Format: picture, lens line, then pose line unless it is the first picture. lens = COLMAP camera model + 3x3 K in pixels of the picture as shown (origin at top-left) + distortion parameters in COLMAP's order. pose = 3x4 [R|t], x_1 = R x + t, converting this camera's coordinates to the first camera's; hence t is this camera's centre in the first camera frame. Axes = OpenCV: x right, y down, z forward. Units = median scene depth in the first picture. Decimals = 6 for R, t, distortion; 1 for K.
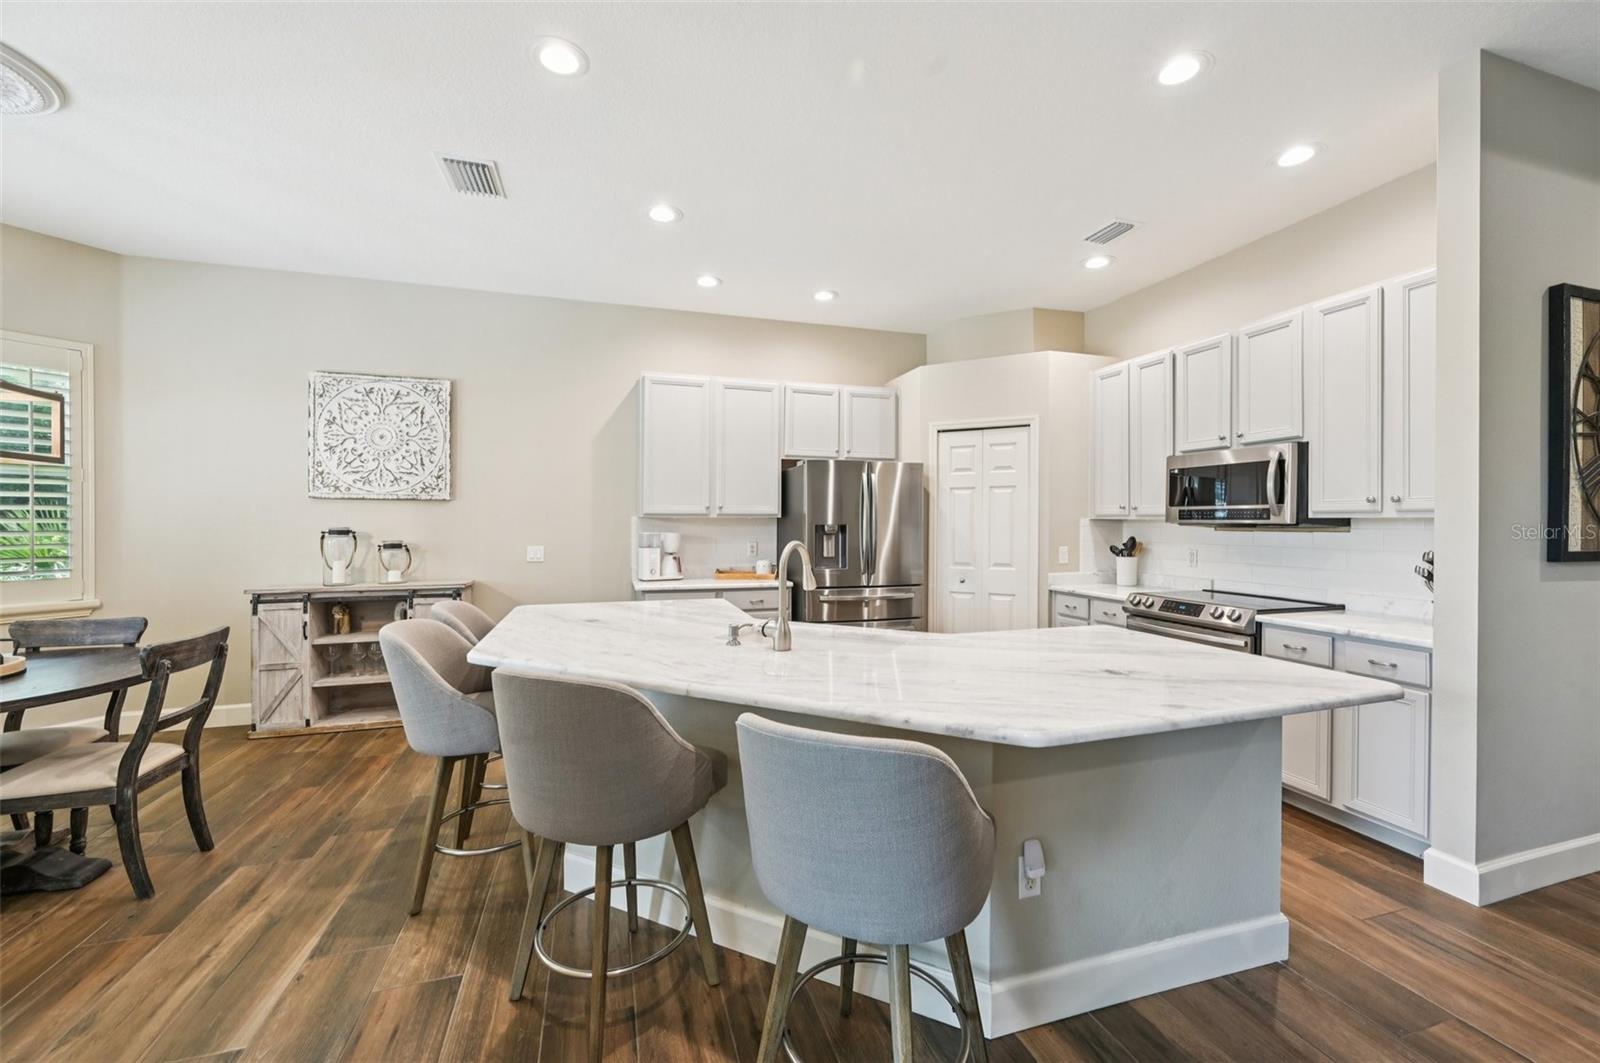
lens RADIAL K [[637.8, 0, 800.0], [0, 637.8, 531.5], [0, 0, 1]] dist [0.002111, 0.000185]
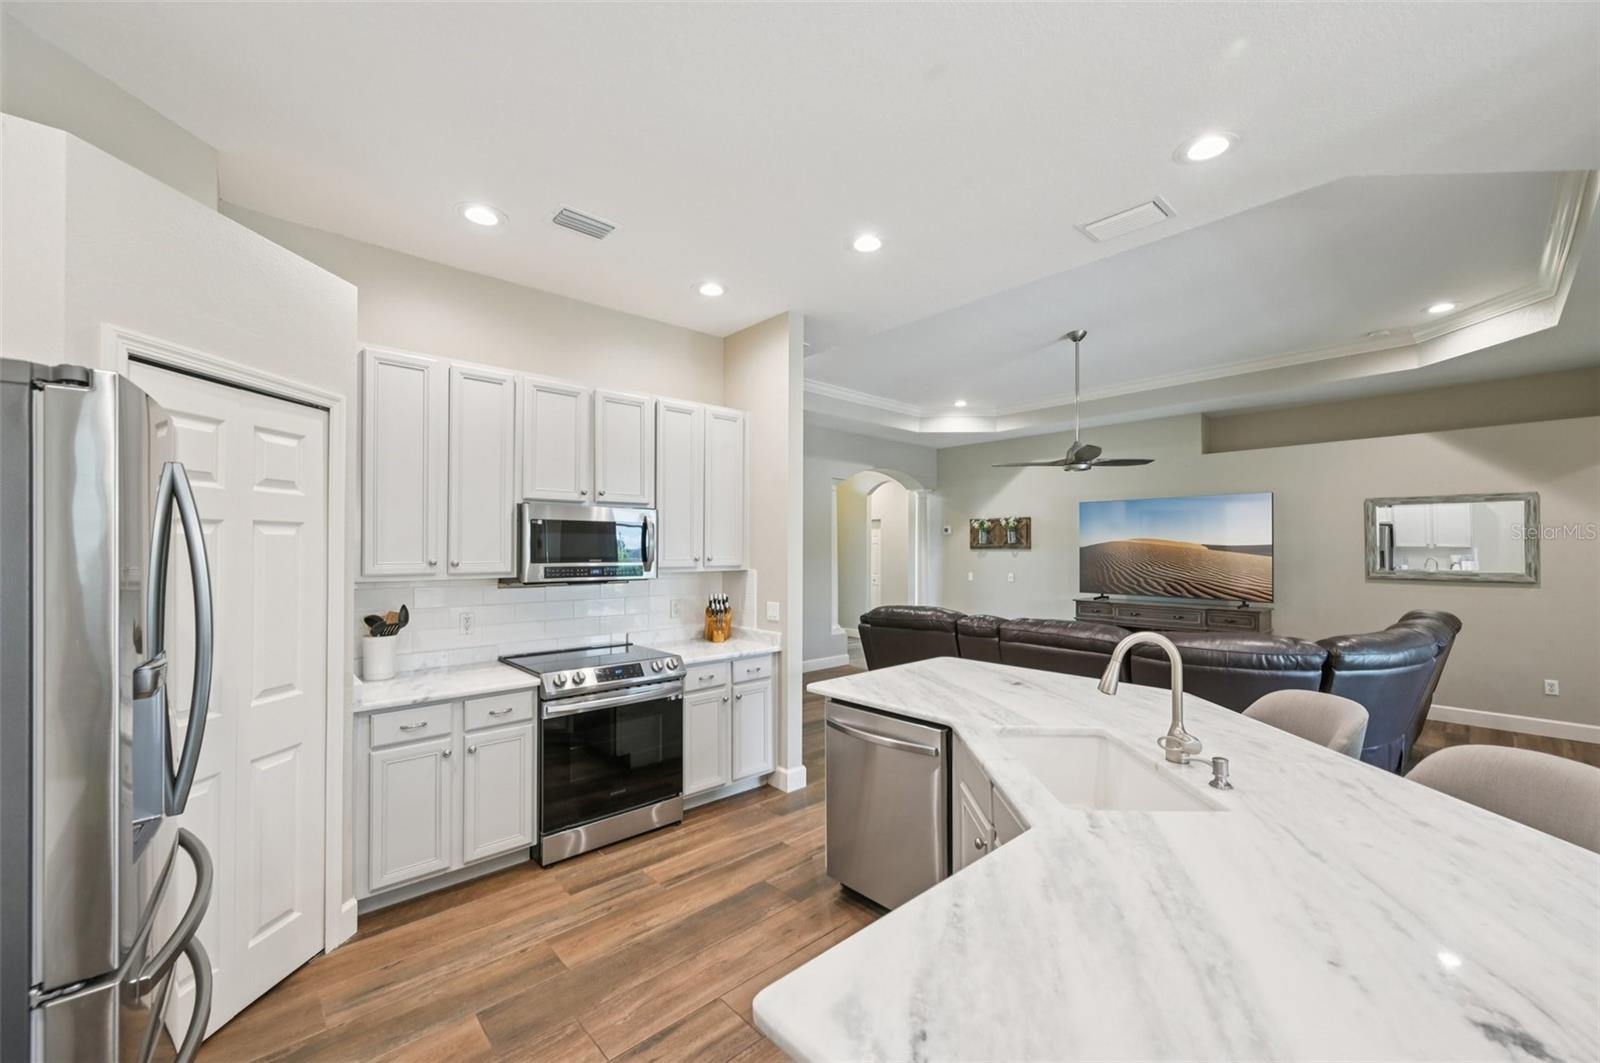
lens RADIAL K [[631.9, 0, 802.6], [0, 631.9, 547.3], [0, 0, 1]] dist [0.000690, 0.000233]
pose [[-0.423566, -0.000708, 0.905865, -0.279546], [0.012059, 0.999907, 0.006420, -0.052192], [-0.905785, 0.013643, -0.423517, 0.877637]]
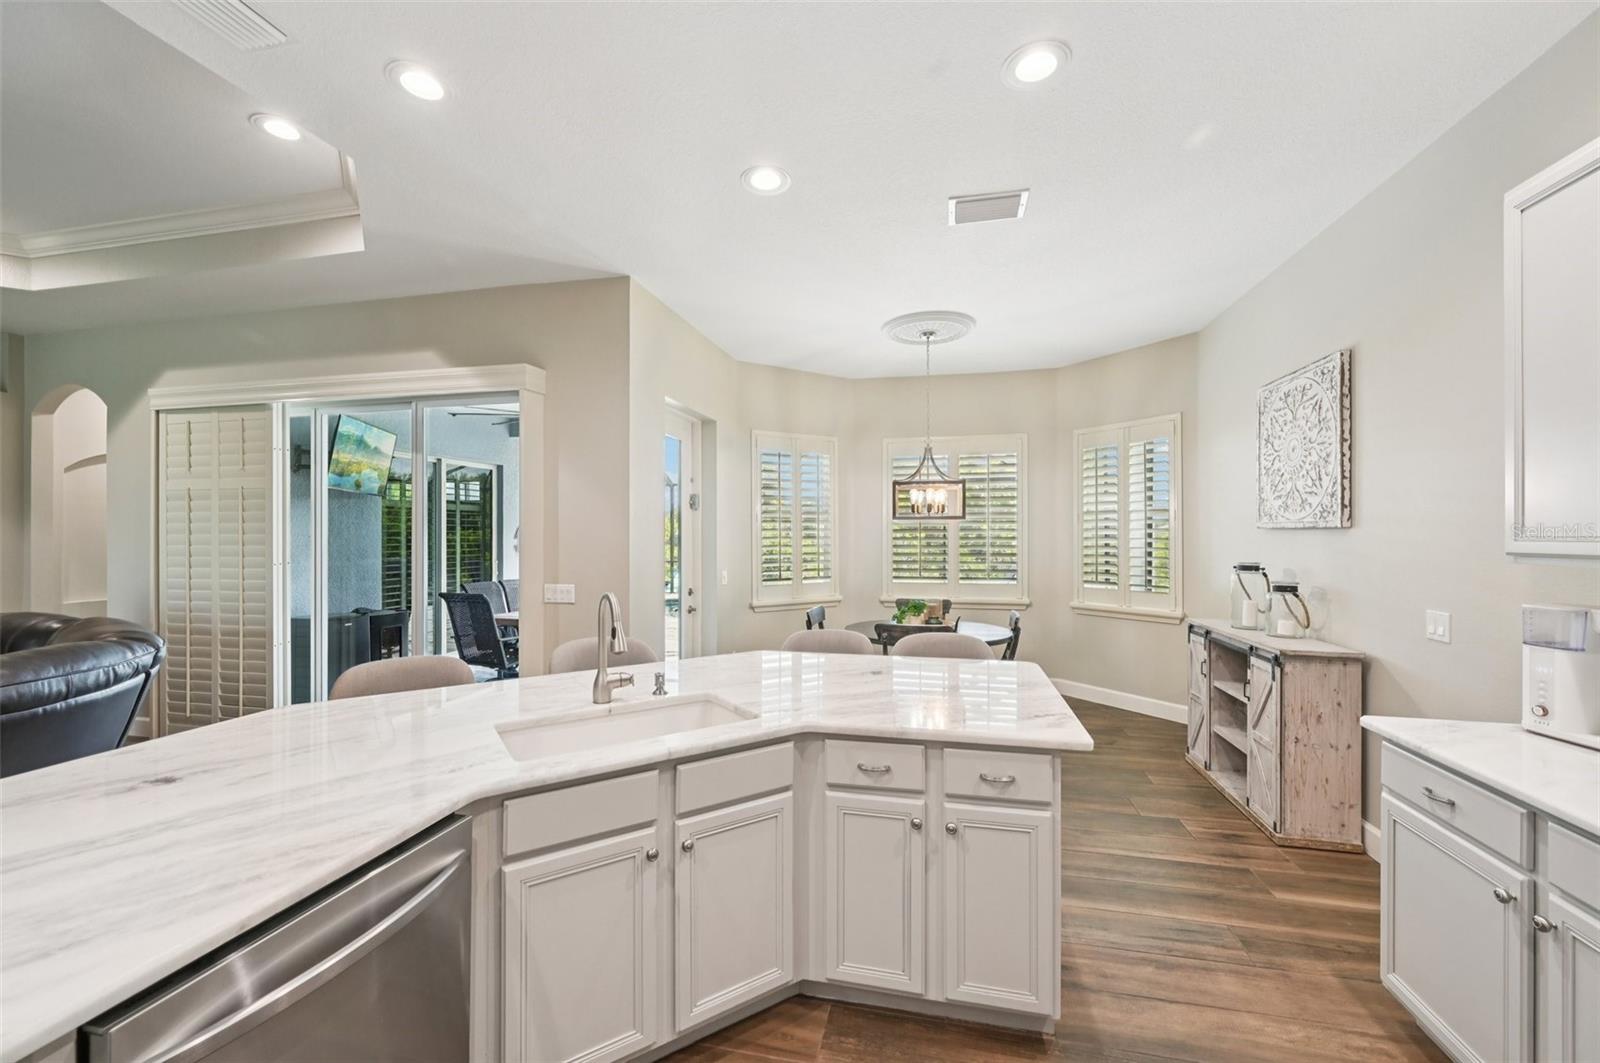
lens RADIAL K [[635.4, 0, 803.7], [0, 635.4, 536.0], [0, 0, 1]] dist [0.000011, -0.000043]
pose [[-0.500723, -0.000958, -0.865607, 0.319132], [-0.013147, 0.999892, 0.006498, -0.037701], [0.865508, 0.014634, -0.500682, 0.853020]]
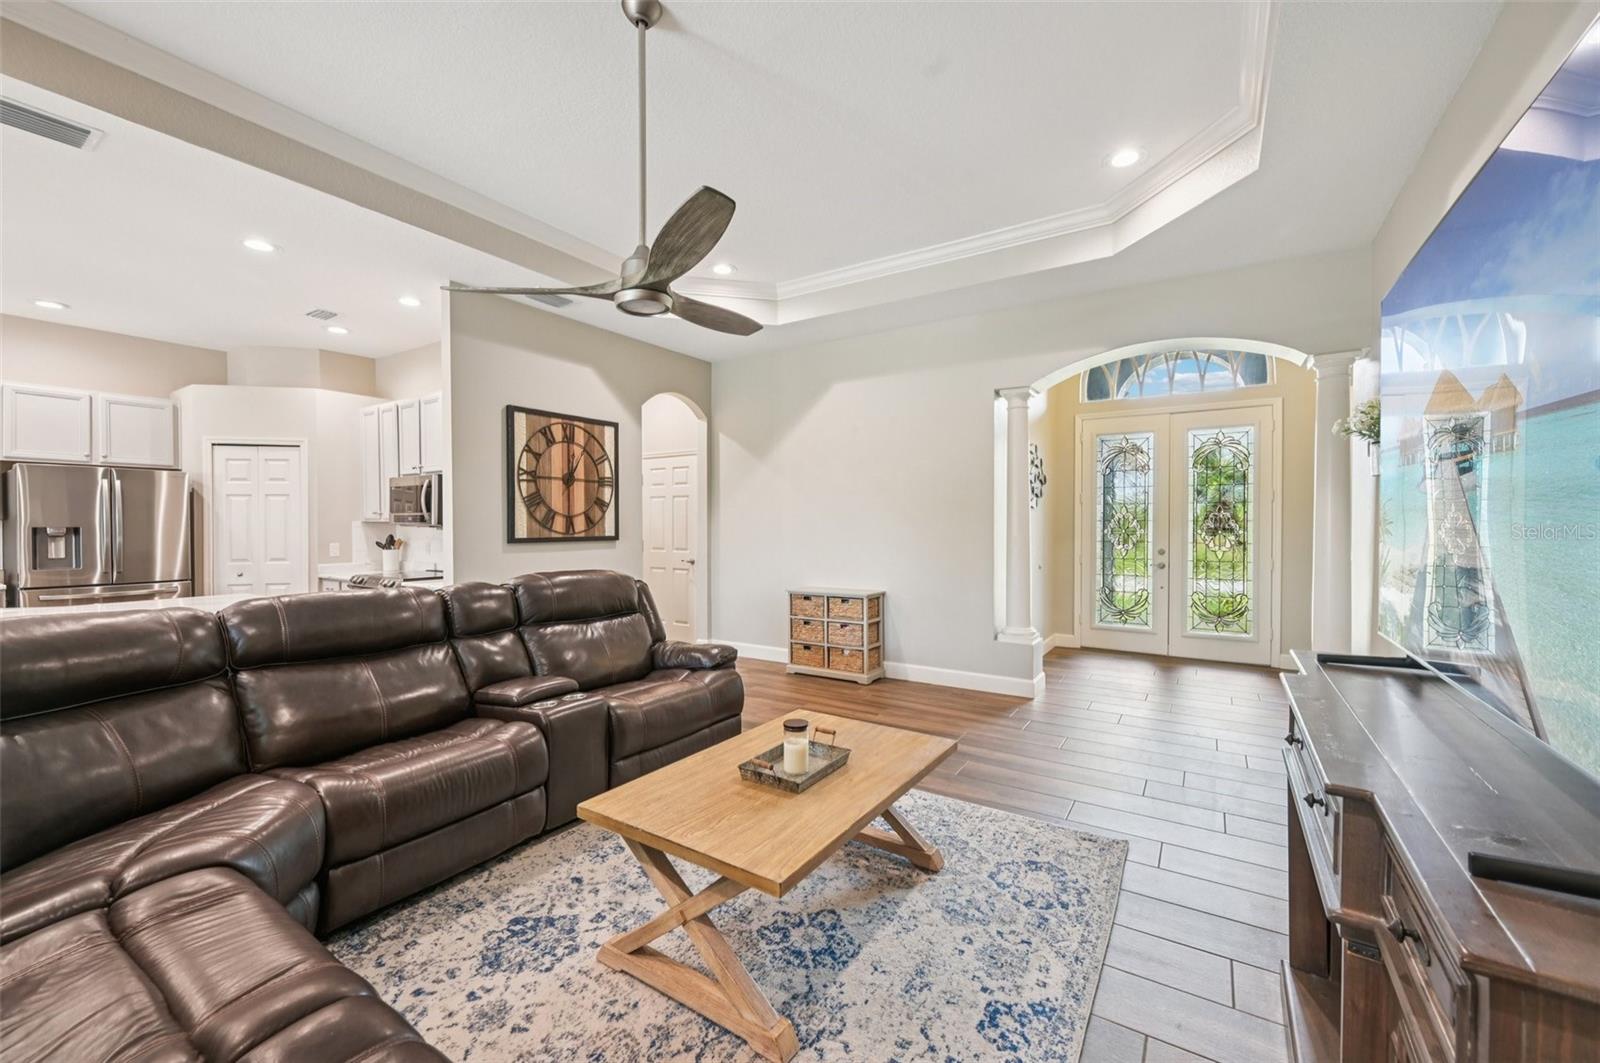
lens RADIAL K [[637.8, 0, 800.0], [0, 637.8, 531.5], [0, 0, 1]] dist [0.002111, 0.000185]
pose [[0.772017, -0.010322, 0.635518, 0.323531], [0.012027, 0.999926, 0.001630, 0.009528], [-0.635488, 0.006385, 0.772085, -0.586808]]
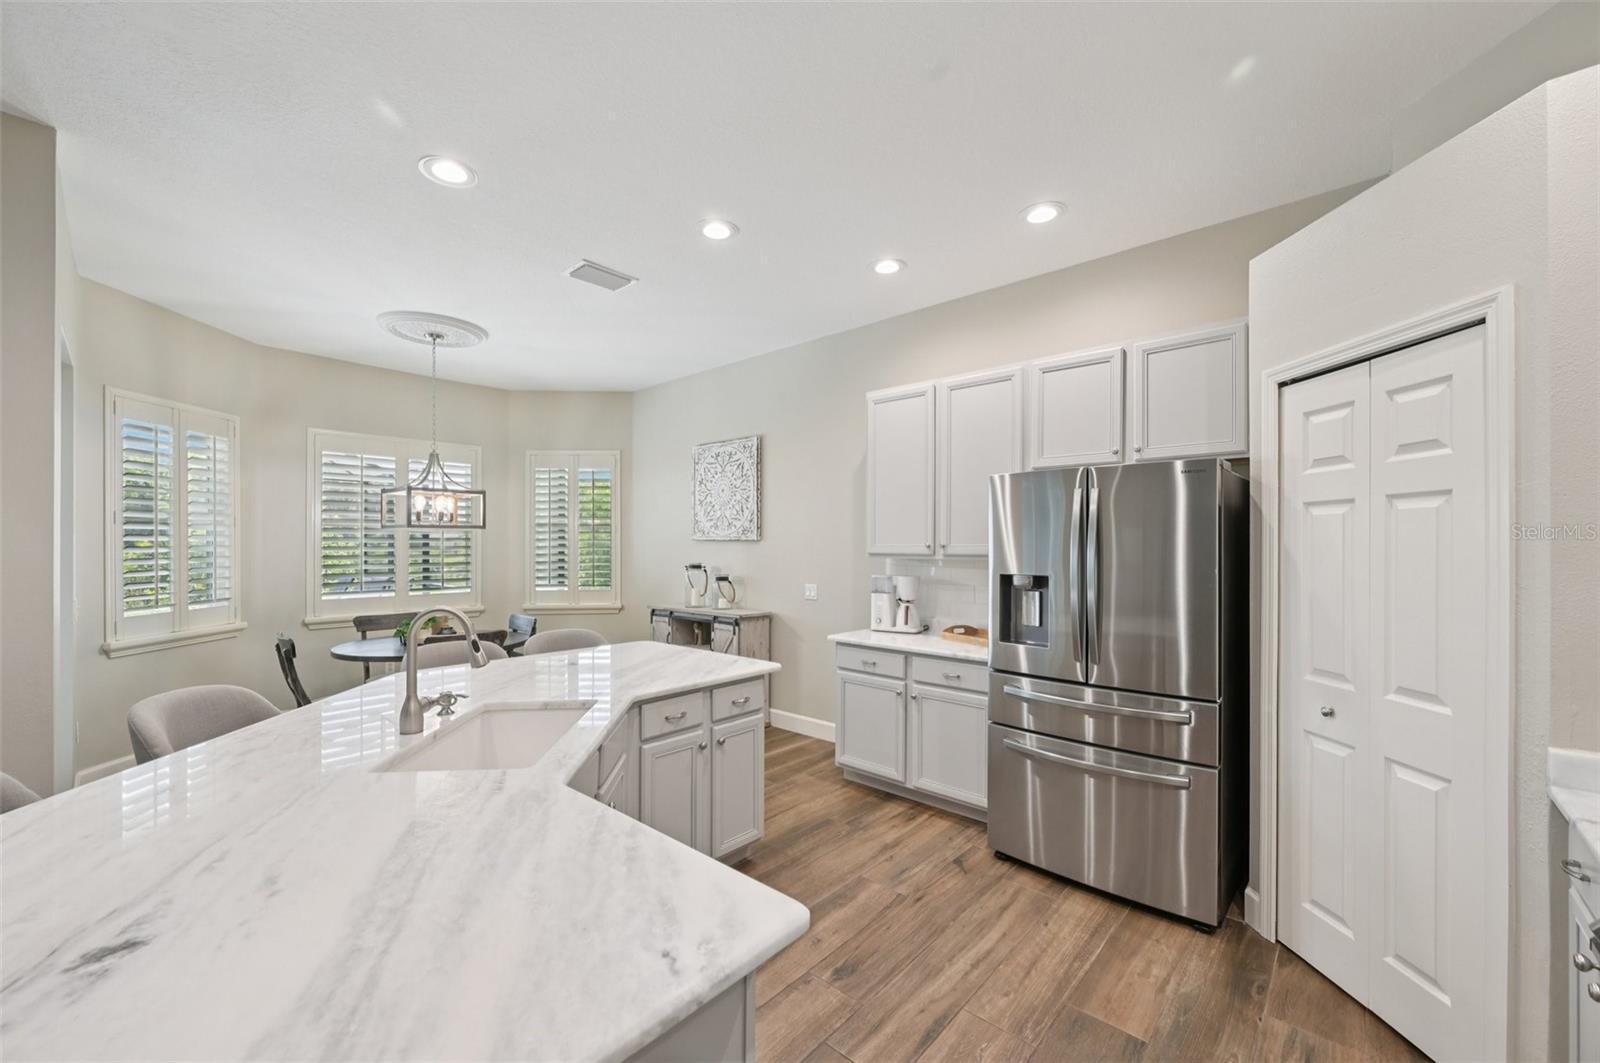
lens RADIAL K [[631.9, 0, 802.6], [0, 631.9, 547.3], [0, 0, 1]] dist [0.000690, 0.000233]
pose [[0.511192, 0.001283, -0.859466, 0.474240], [-0.012853, 0.999898, -0.006151, -0.031351], [0.859370, 0.014191, 0.511157, 0.494648]]
